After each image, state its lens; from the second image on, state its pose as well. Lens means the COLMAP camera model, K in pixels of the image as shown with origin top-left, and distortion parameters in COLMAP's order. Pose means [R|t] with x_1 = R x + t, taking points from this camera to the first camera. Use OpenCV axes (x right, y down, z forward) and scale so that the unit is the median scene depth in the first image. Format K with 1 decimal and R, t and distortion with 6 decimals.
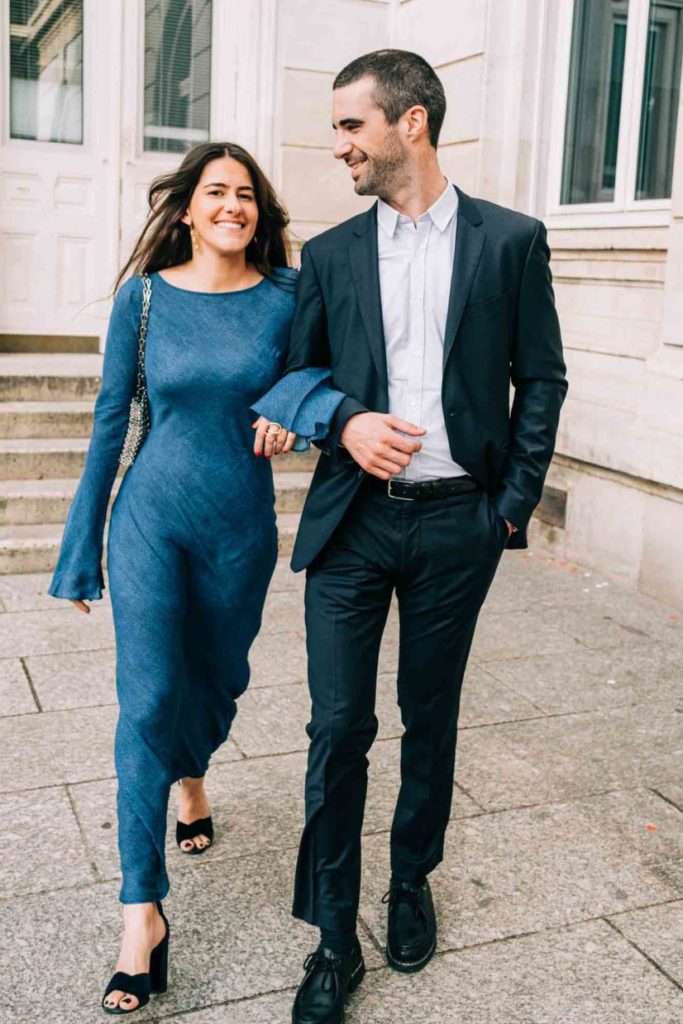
lens RADIAL K [[1165.9, 0, 379.2], [0, 1165.9, 454.3], [0, 0, 1]] dist [0.013612, -0.008849]
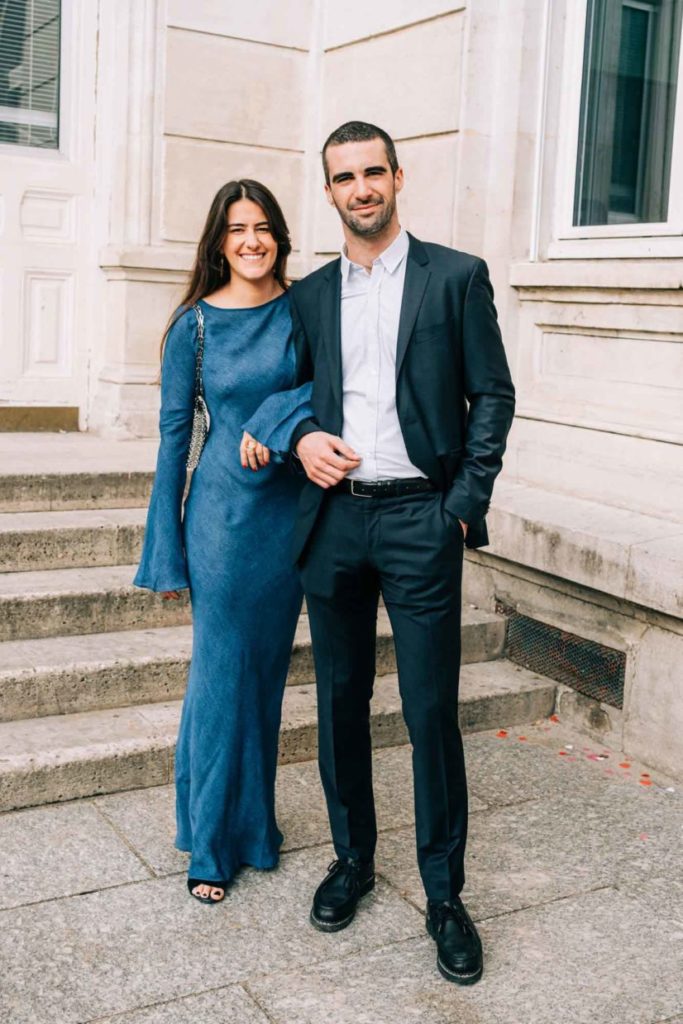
lens RADIAL K [[1255.9, 0, 416.4], [0, 1255.9, 438.0], [0, 0, 1]] dist [0.032374, 0.026511]
pose [[0.989386, -0.007389, 0.145125, -0.060120], [0.014493, 0.998744, -0.047955, -0.058627], [-0.144588, 0.049550, 0.988251, 0.314871]]
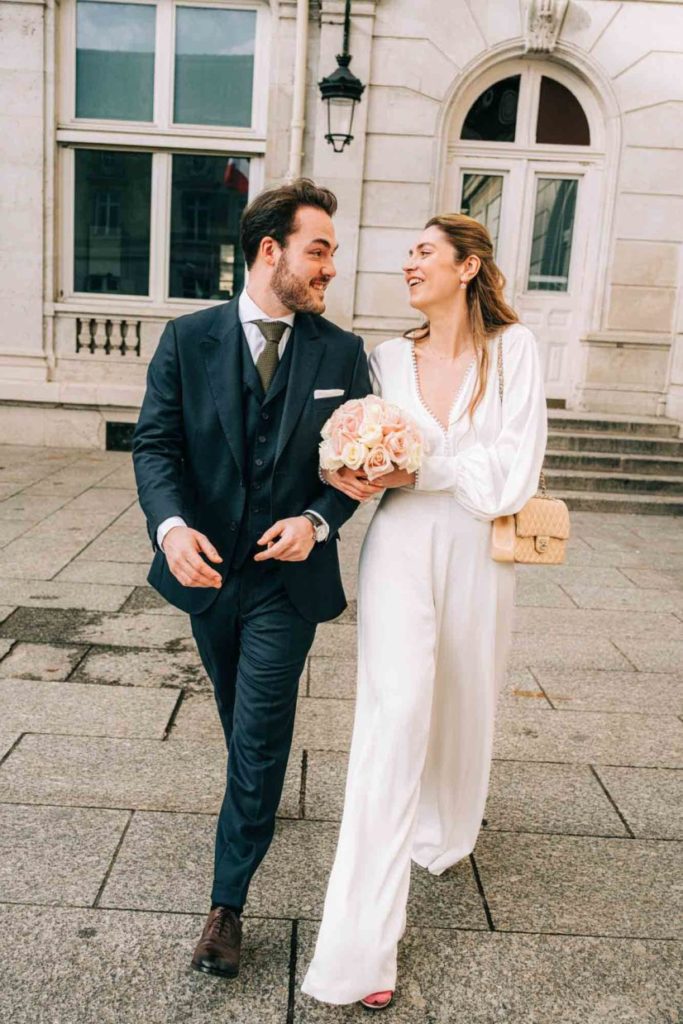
lens RADIAL K [[939.7, 0, 295.2], [0, 939.7, 512.5], [0, 0, 1]] dist [0.003520, -0.010878]
pose [[0.903586, 0.079676, -0.420933, 0.138167], [-0.077996, 0.996727, 0.021236, 0.093347], [0.421247, 0.013643, 0.906843, -0.562007]]
